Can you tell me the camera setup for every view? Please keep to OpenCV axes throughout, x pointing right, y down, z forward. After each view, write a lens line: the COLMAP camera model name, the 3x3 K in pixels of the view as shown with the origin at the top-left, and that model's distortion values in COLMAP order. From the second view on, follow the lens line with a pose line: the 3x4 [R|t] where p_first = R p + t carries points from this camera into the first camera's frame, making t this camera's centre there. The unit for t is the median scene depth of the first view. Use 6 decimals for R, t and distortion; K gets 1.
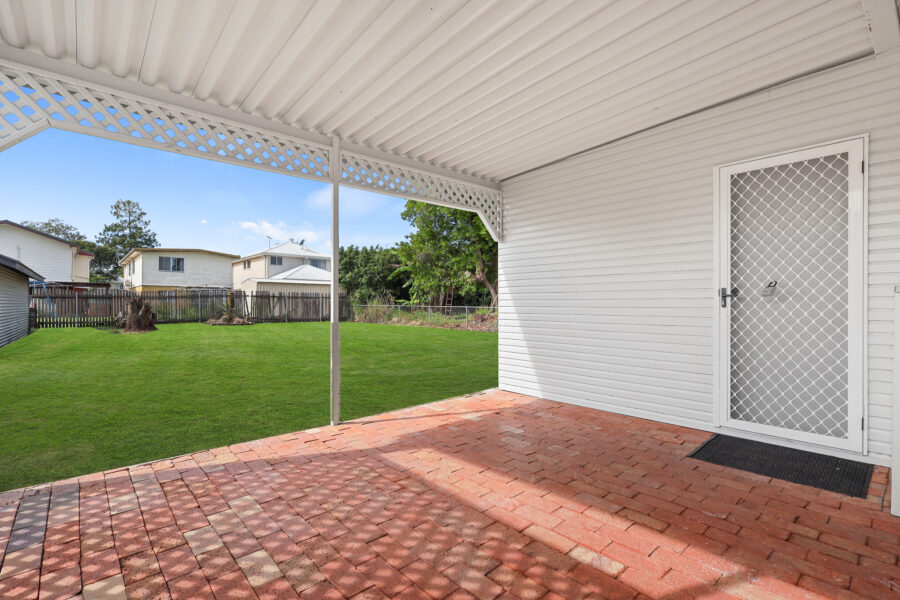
lens RADIAL K [[411.1, 0, 450.0], [0, 411.1, 300.0], [0, 0, 1]] dist [-0.015974, -0.000006]
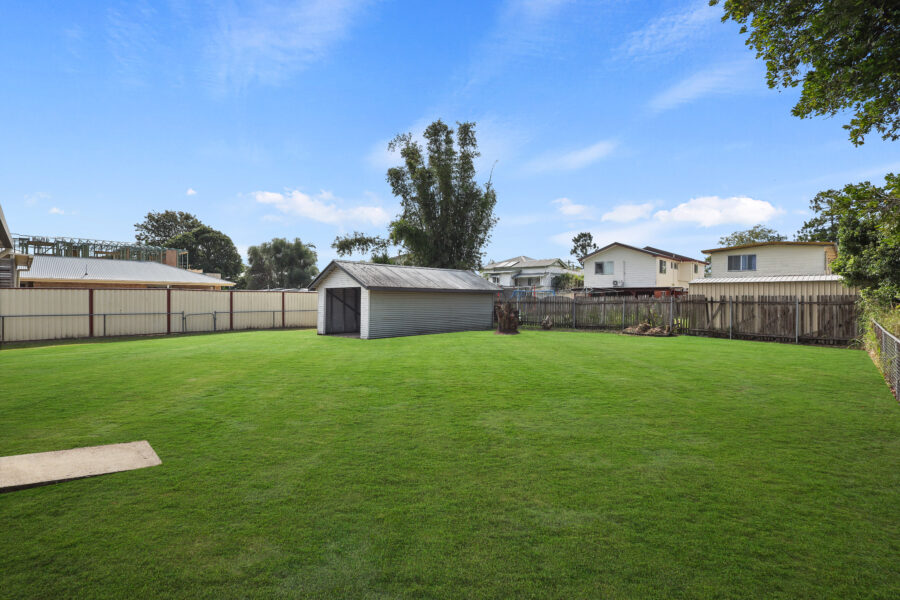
lens RADIAL K [[411.1, 0, 450.0], [0, 411.1, 300.0], [0, 0, 1]] dist [-0.015974, -0.000006]
pose [[0.065594, -0.002030, -0.997844, 0.235459], [0.005400, 0.999984, -0.001679, -0.011324], [0.997832, -0.005278, 0.065603, 0.429927]]
